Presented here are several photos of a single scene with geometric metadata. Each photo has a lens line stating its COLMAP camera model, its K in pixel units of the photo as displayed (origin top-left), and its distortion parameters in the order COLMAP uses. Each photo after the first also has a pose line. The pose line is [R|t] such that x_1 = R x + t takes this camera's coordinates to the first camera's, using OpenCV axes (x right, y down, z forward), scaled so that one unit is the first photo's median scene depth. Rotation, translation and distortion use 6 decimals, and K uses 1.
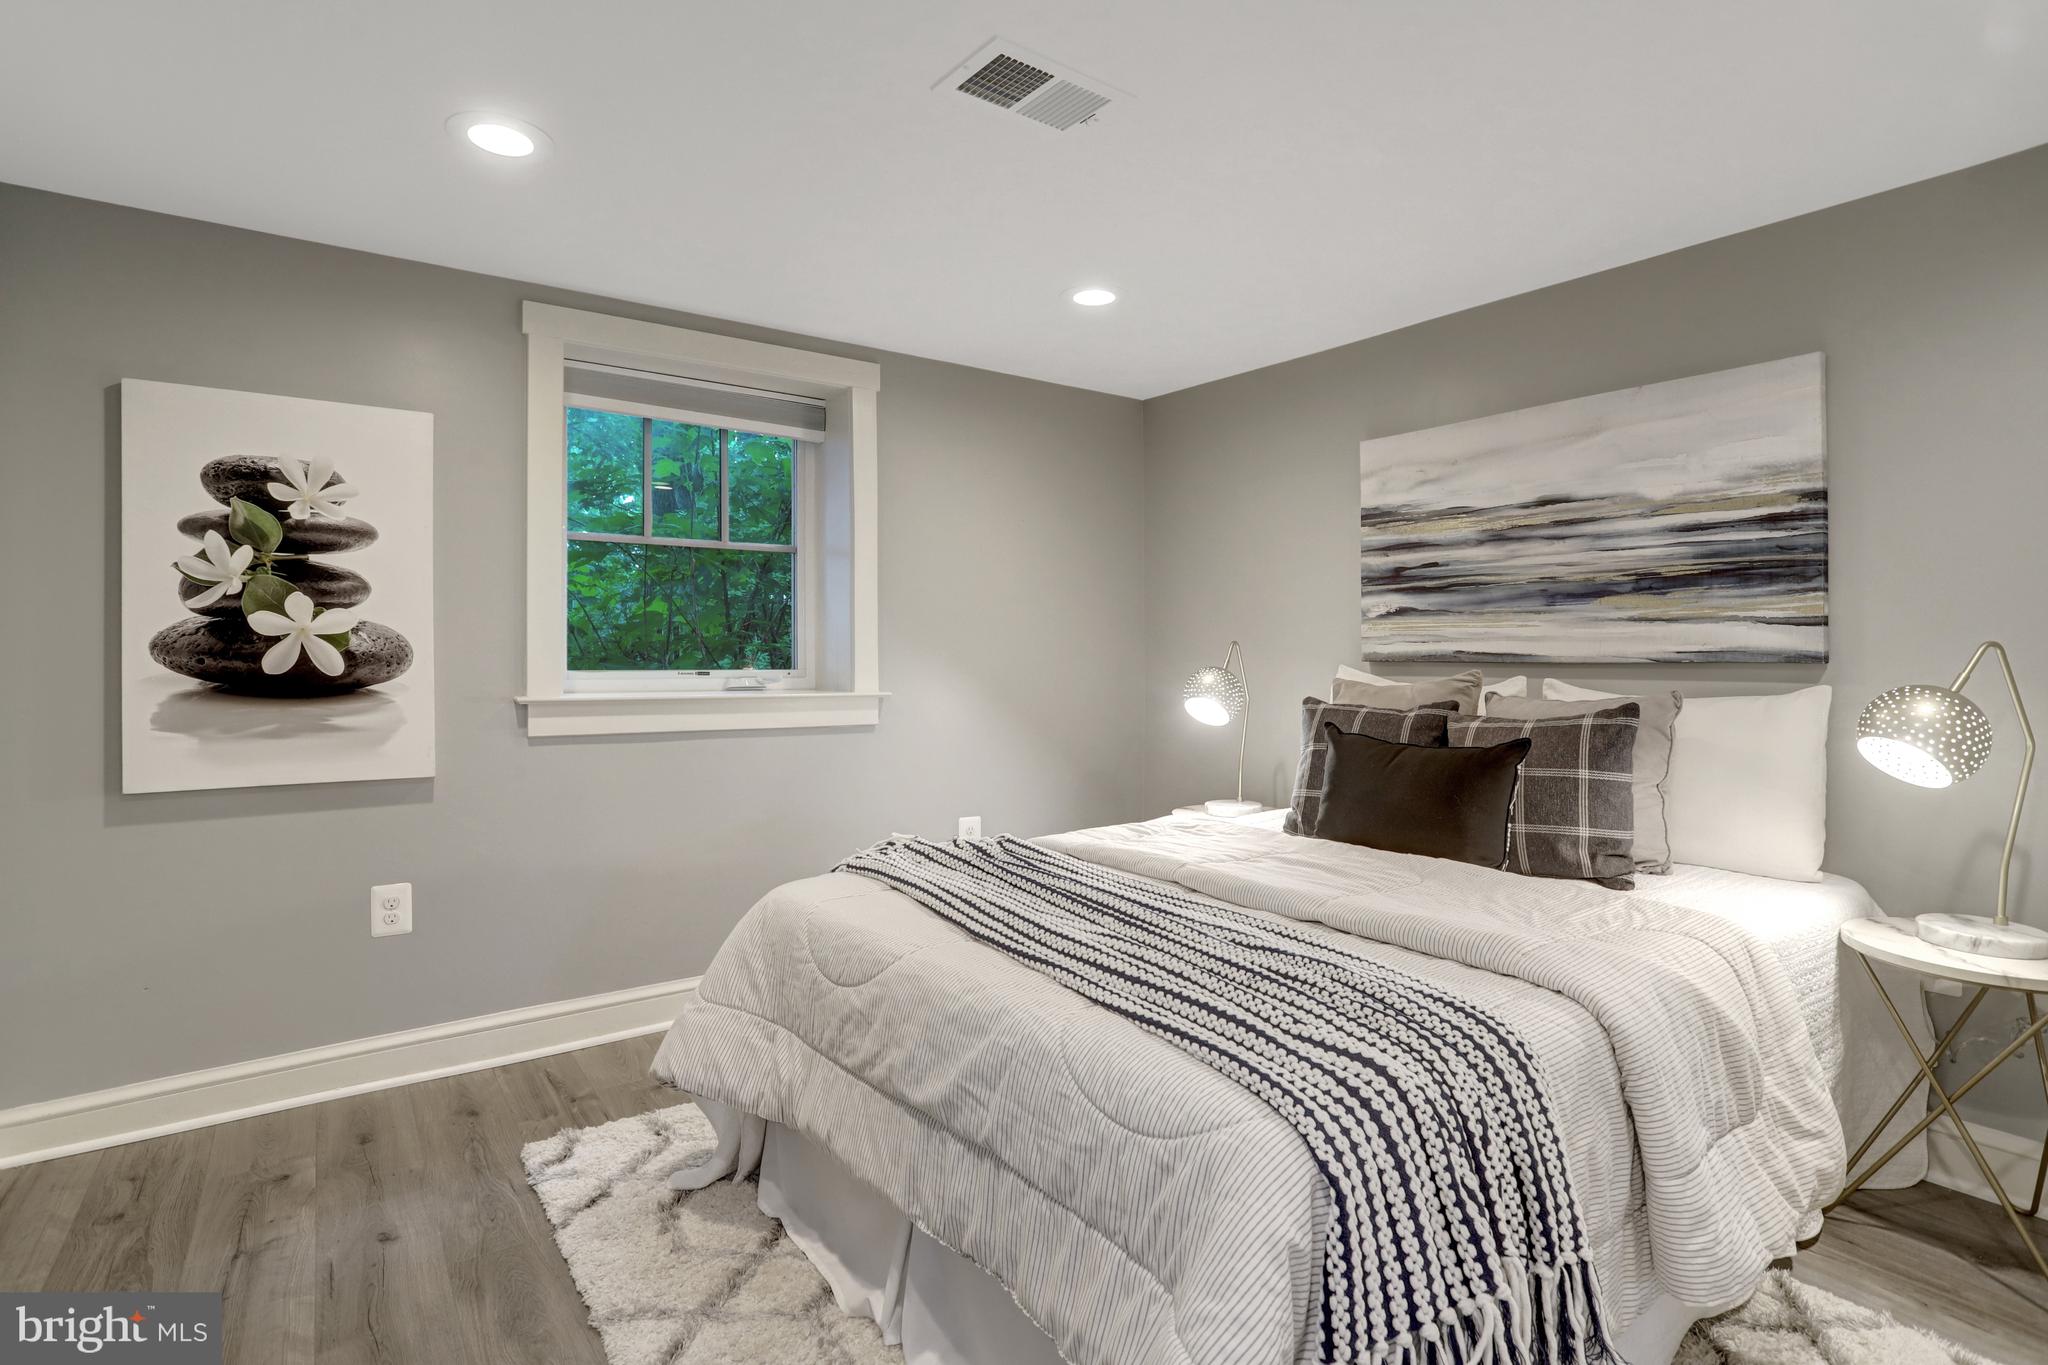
lens RADIAL K [[1032.3, 0, 1007.7], [0, 1032.3, 651.6], [0, 0, 1]] dist [-0.025197, 0.019480]
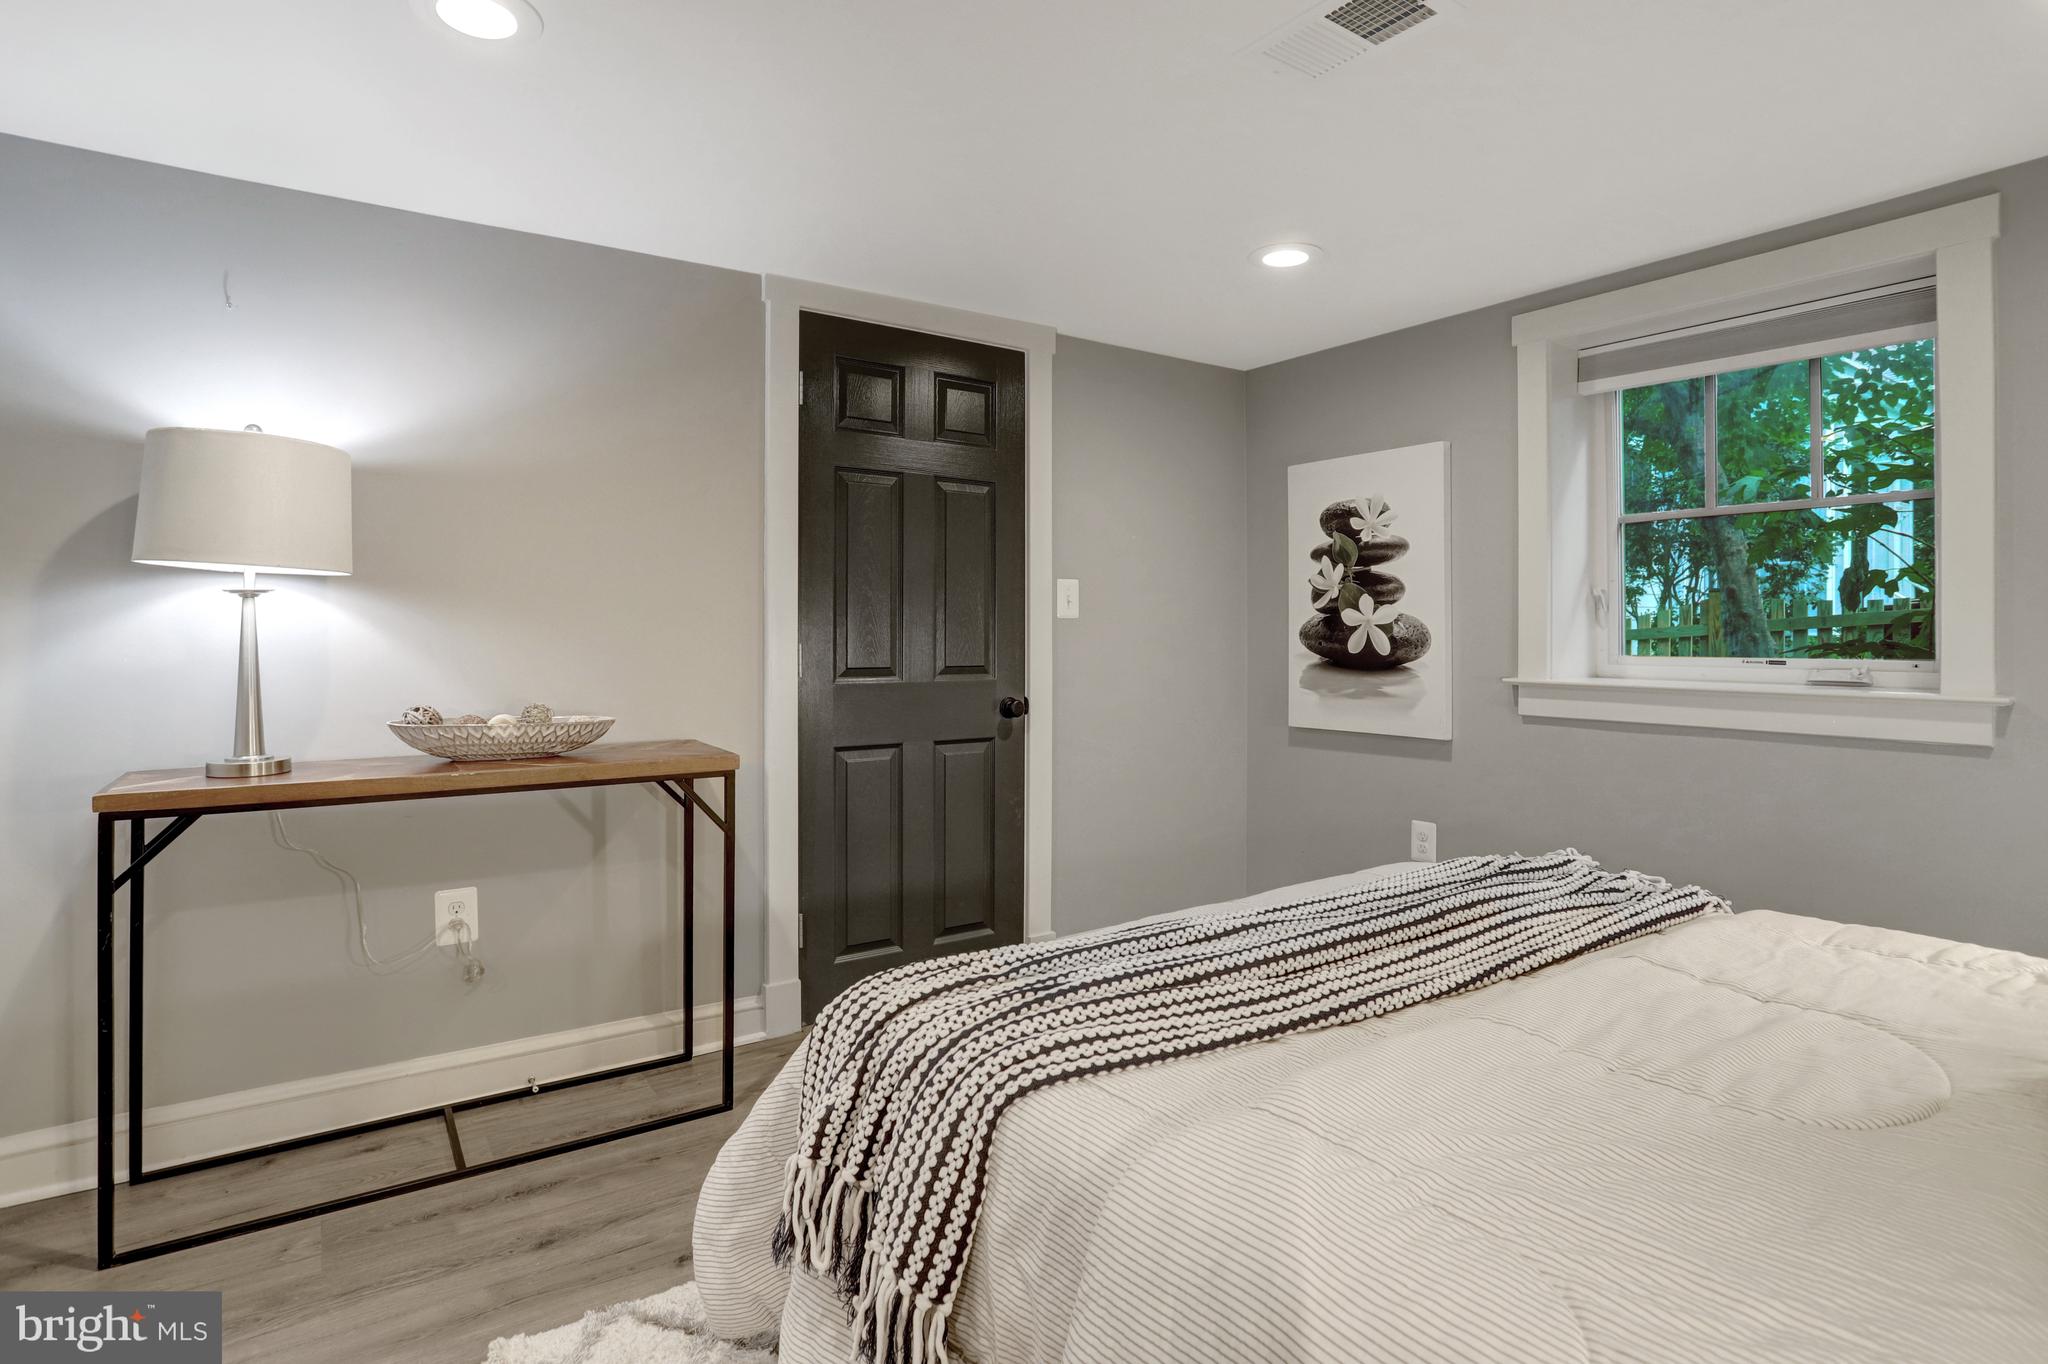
lens RADIAL K [[1023.8, 0, 1018.2], [0, 1023.8, 628.8], [0, 0, 1]] dist [-0.058720, 0.042107]
pose [[0.027058, -0.006192, -0.999615, 0.664913], [0.004960, 0.999969, -0.006060, -0.005404], [0.999622, -0.004794, 0.027088, 0.495133]]
